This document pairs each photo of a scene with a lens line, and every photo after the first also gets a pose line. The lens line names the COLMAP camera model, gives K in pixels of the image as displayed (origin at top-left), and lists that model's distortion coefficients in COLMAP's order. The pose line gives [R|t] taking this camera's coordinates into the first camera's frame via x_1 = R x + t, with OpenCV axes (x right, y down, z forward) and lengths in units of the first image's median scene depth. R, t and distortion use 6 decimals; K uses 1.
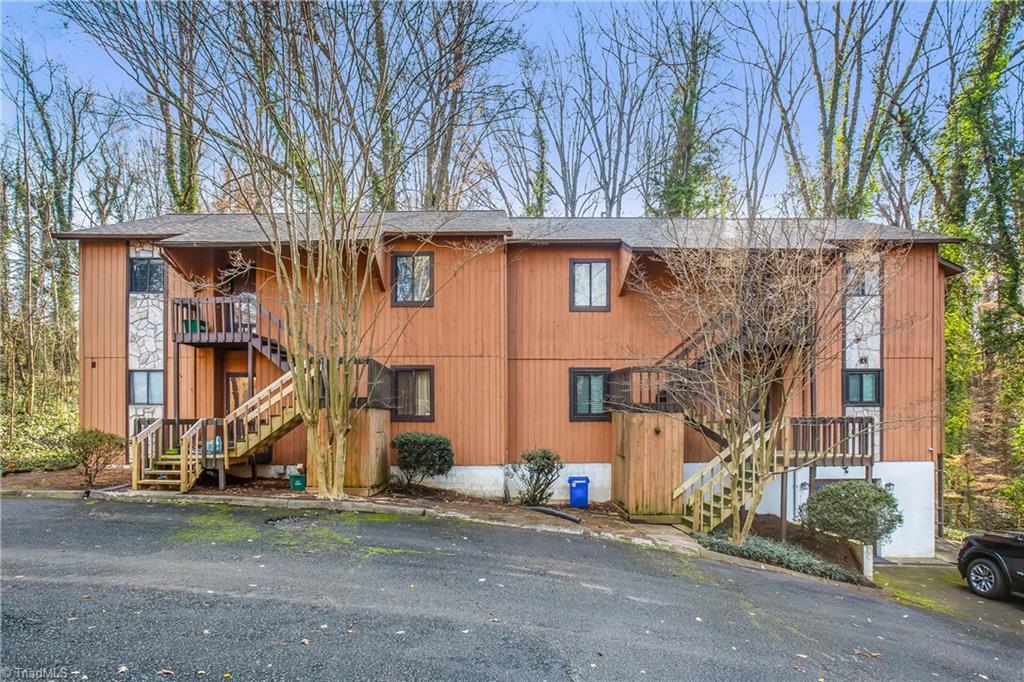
lens RADIAL K [[497.1, 0, 551.4], [0, 497.1, 398.6], [0, 0, 1]] dist [-0.033261, 0.014528]
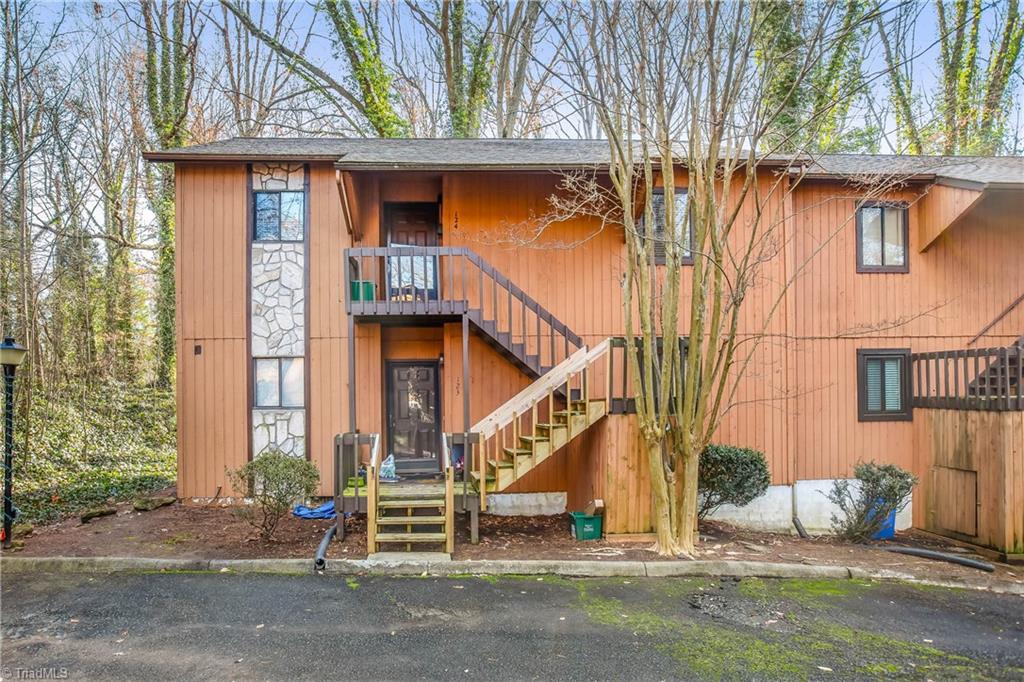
lens RADIAL K [[555.4, 0, 495.5], [0, 555.4, 377.4], [0, 0, 1]] dist [-0.033215, 0.011514]
pose [[0.998602, -0.010634, 0.051780, -0.570146], [0.010925, 0.999926, -0.005348, -0.022630], [-0.051720, 0.005906, 0.998644, 0.226507]]
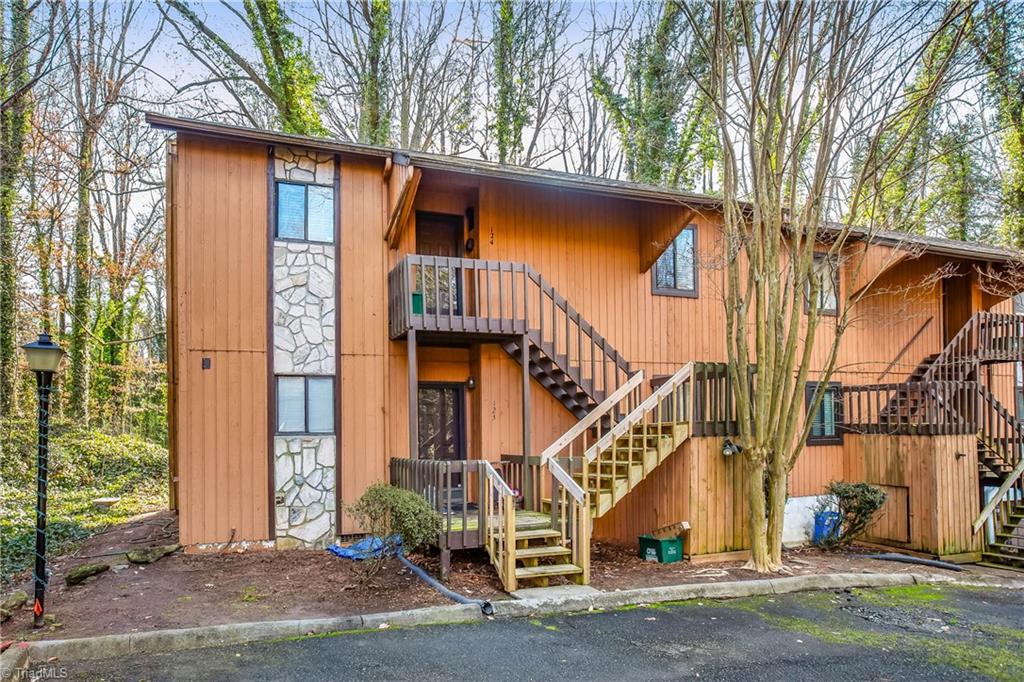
lens RADIAL K [[544.2, 0, 436.7], [0, 544.2, 408.6], [0, 0, 1]] dist [-0.011594, 0.008904]
pose [[0.953796, -0.001058, 0.300454, -0.873151], [0.004472, 0.999933, -0.010674, -0.010492], [-0.300422, 0.011525, 0.953737, 0.338082]]
